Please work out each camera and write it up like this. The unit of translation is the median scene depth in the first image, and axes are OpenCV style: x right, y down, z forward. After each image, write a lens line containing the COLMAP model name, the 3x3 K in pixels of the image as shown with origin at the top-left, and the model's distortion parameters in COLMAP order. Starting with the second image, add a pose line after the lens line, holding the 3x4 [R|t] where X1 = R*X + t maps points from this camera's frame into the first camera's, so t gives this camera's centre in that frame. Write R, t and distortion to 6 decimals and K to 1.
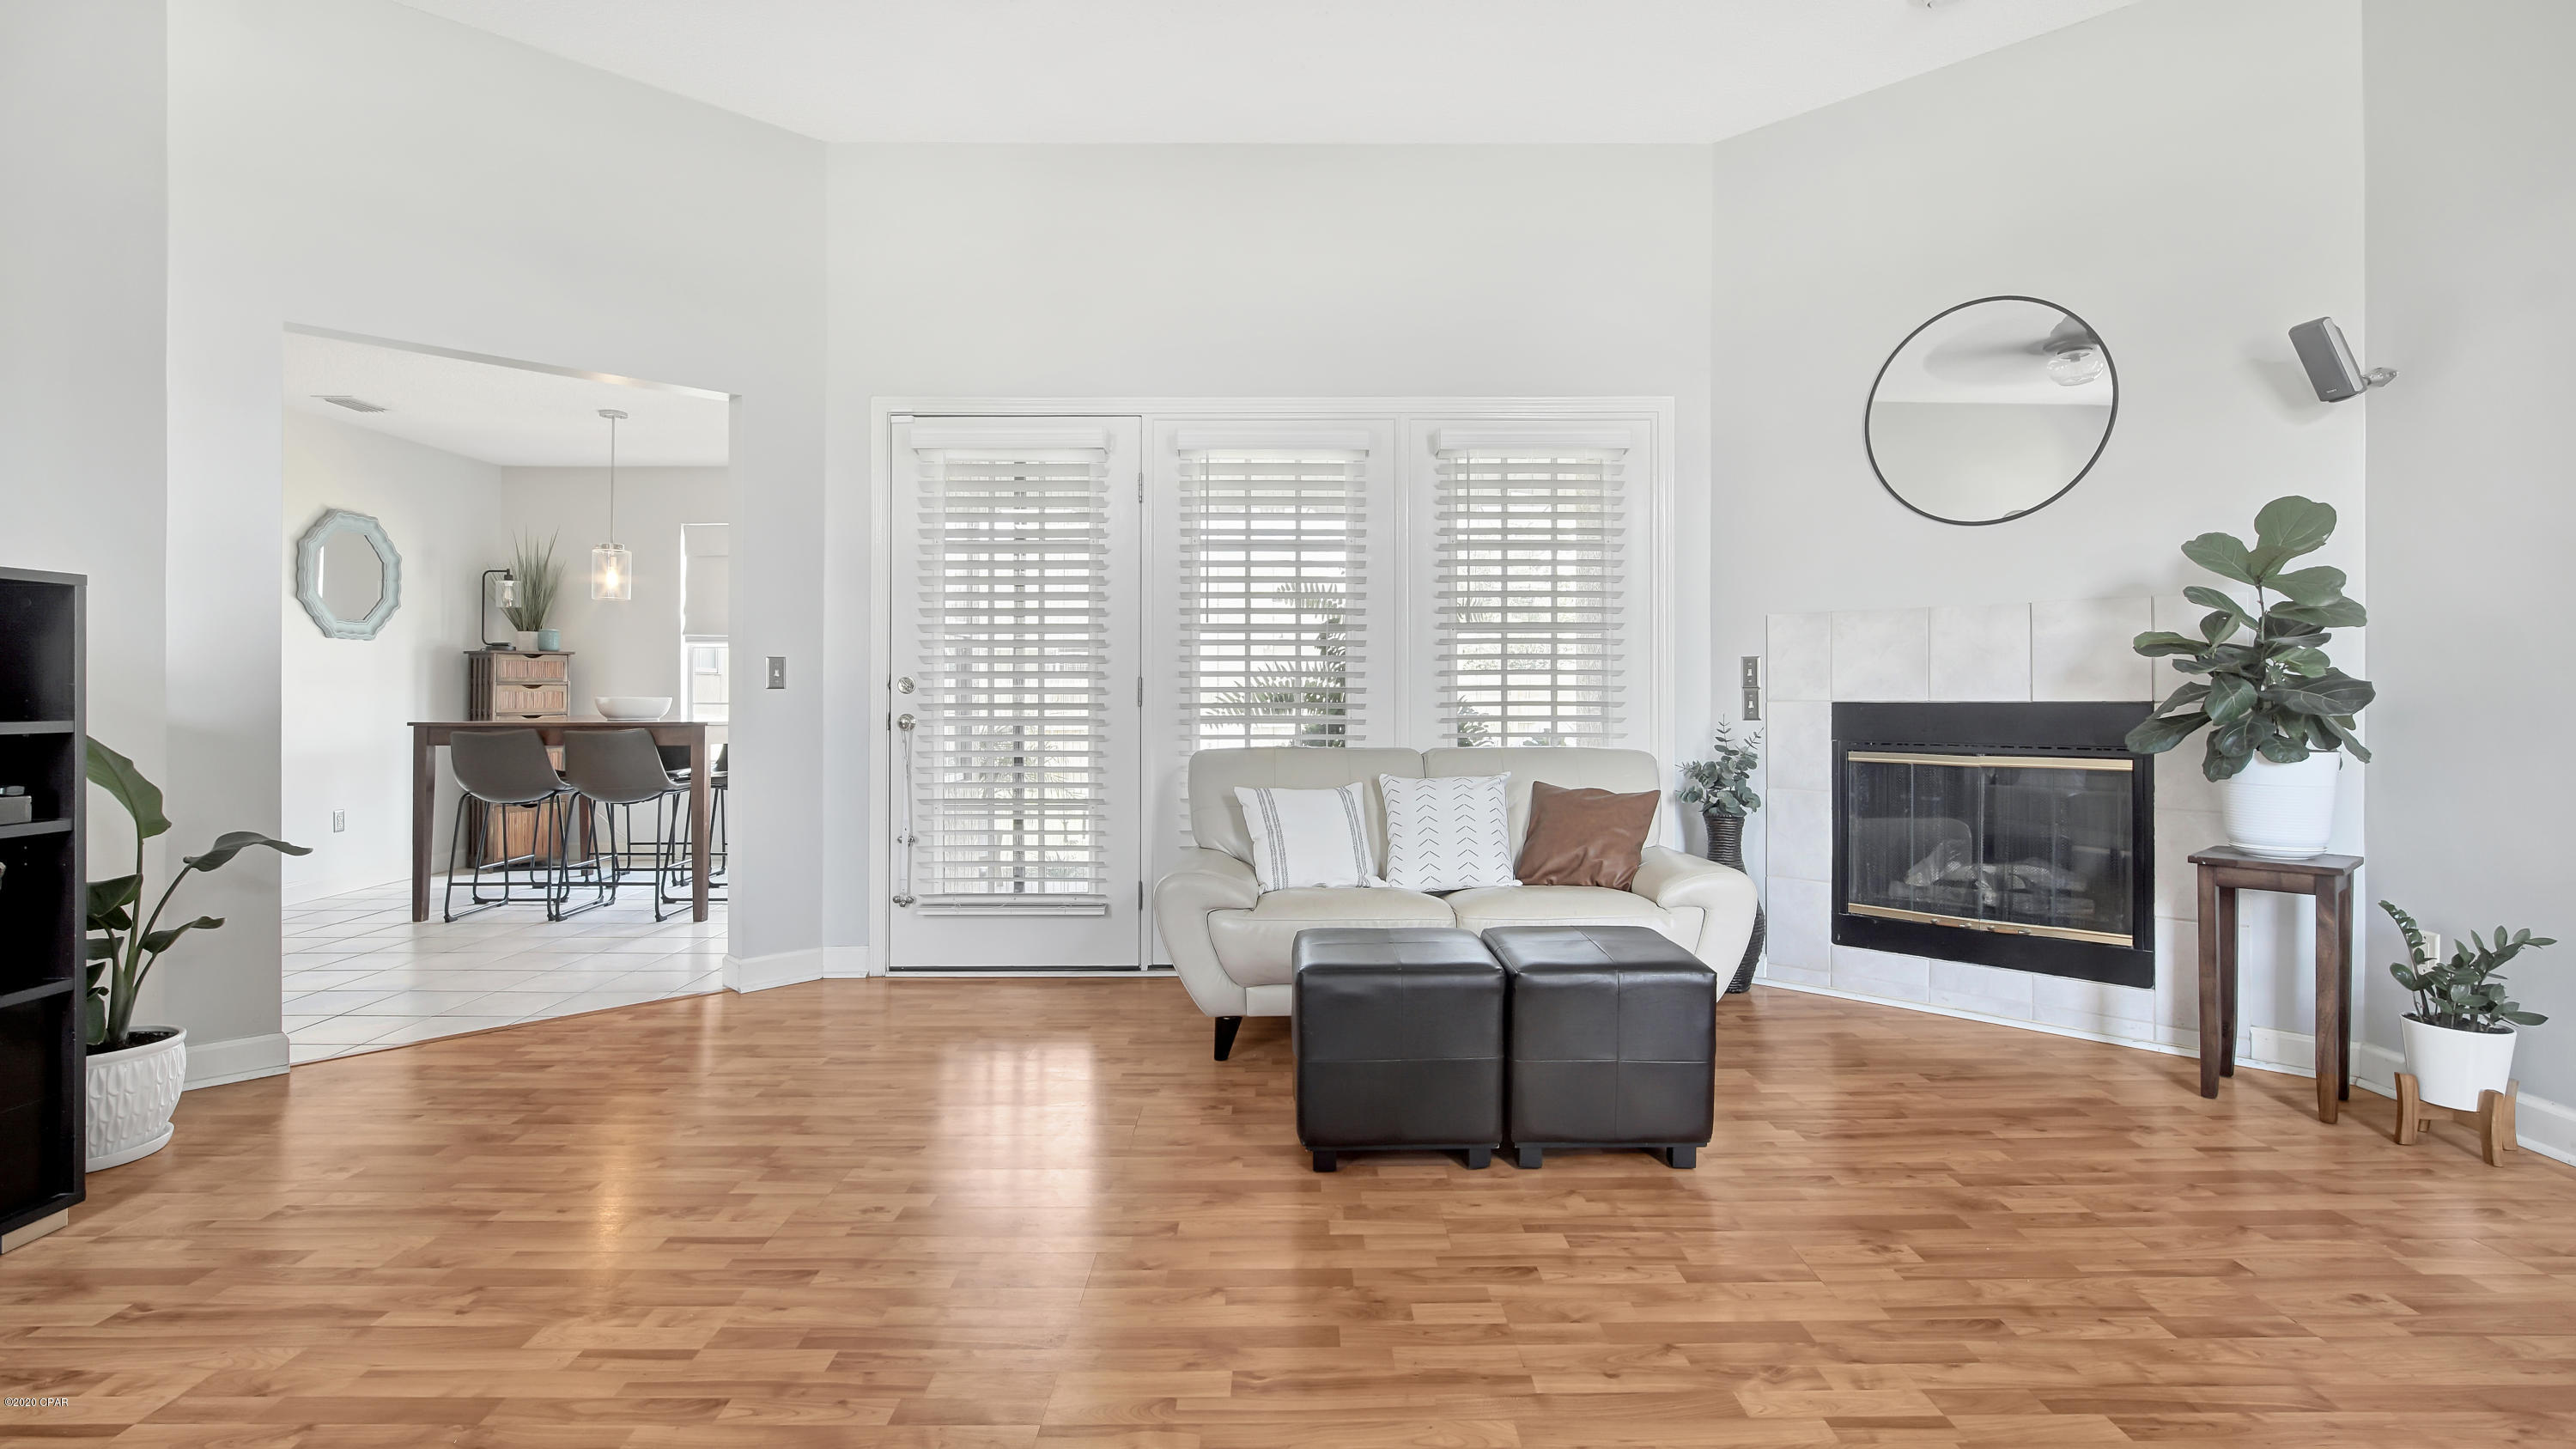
lens RADIAL K [[1216.1, 0, 1275.0], [0, 1216.1, 694.4], [0, 0, 1]] dist [-0.013224, 0.004935]
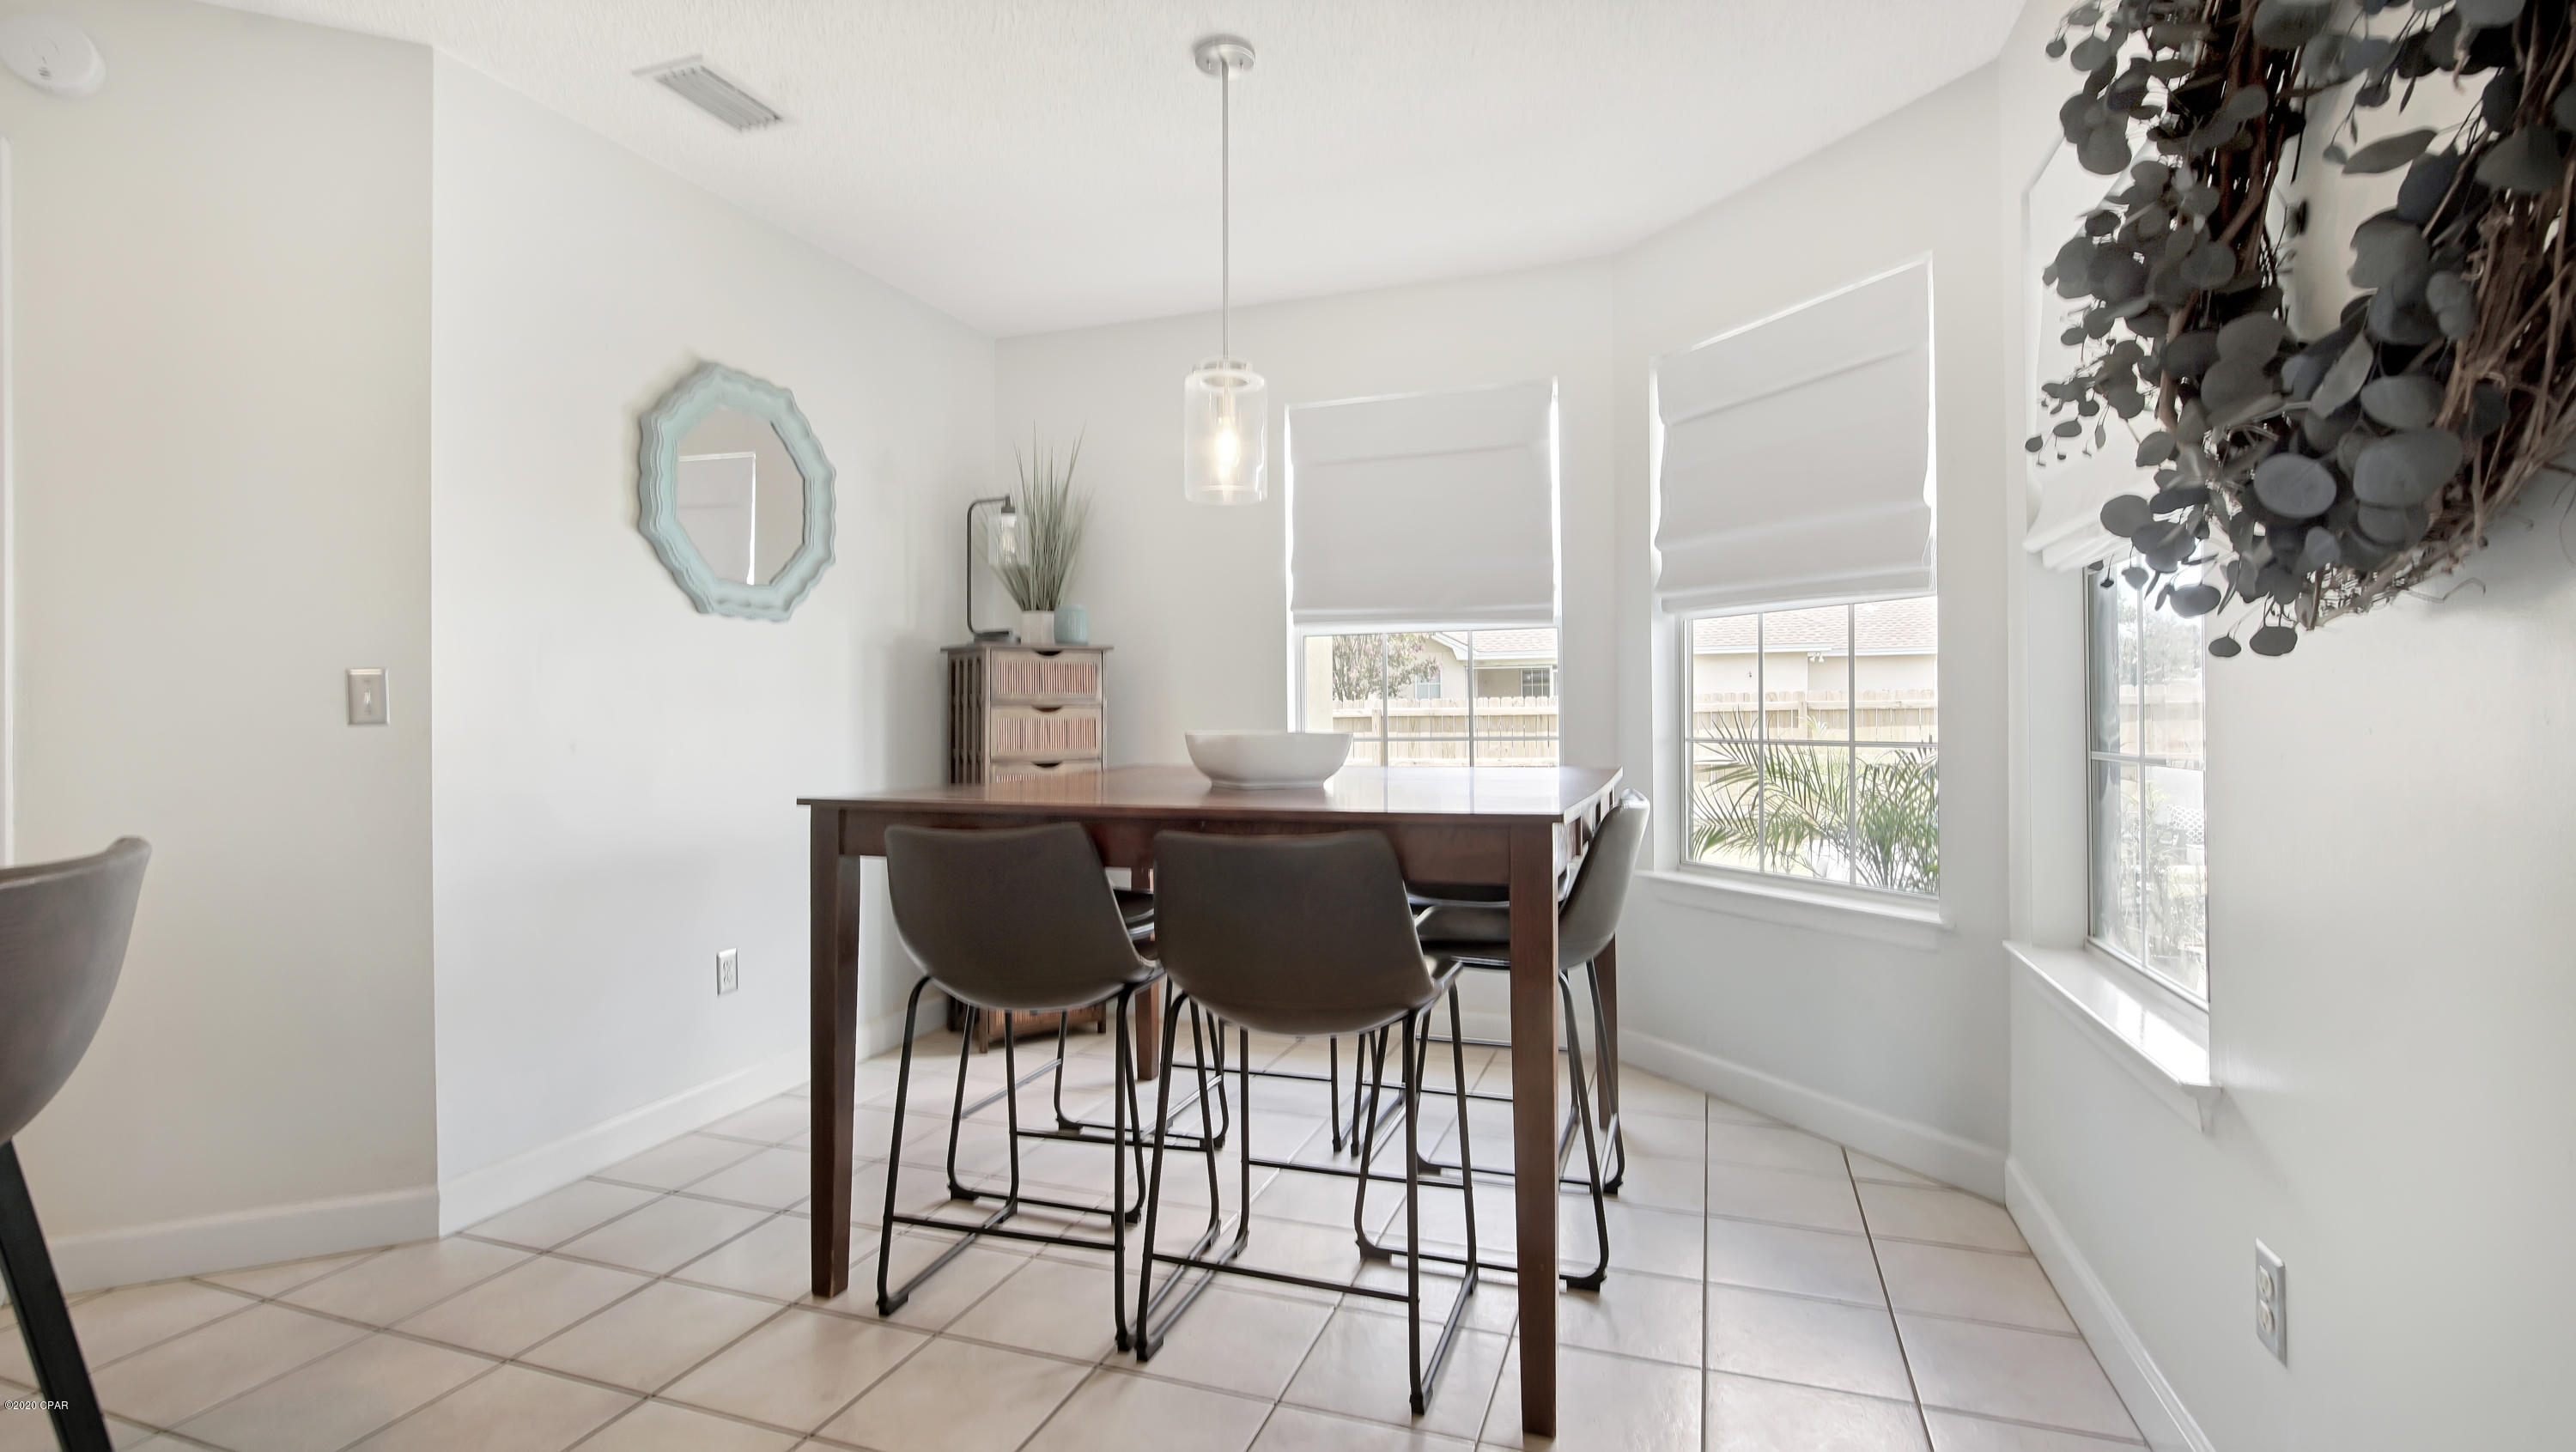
lens RADIAL K [[1215.9, 0, 1263.3], [0, 1215.9, 734.1], [0, 0, 1]] dist [-0.013224, 0.004935]
pose [[0.938848, 0.001977, -0.344327, -0.580893], [0.003387, 0.999882, 0.014978, -0.005314], [0.344316, -0.015228, 0.938730, 0.904431]]
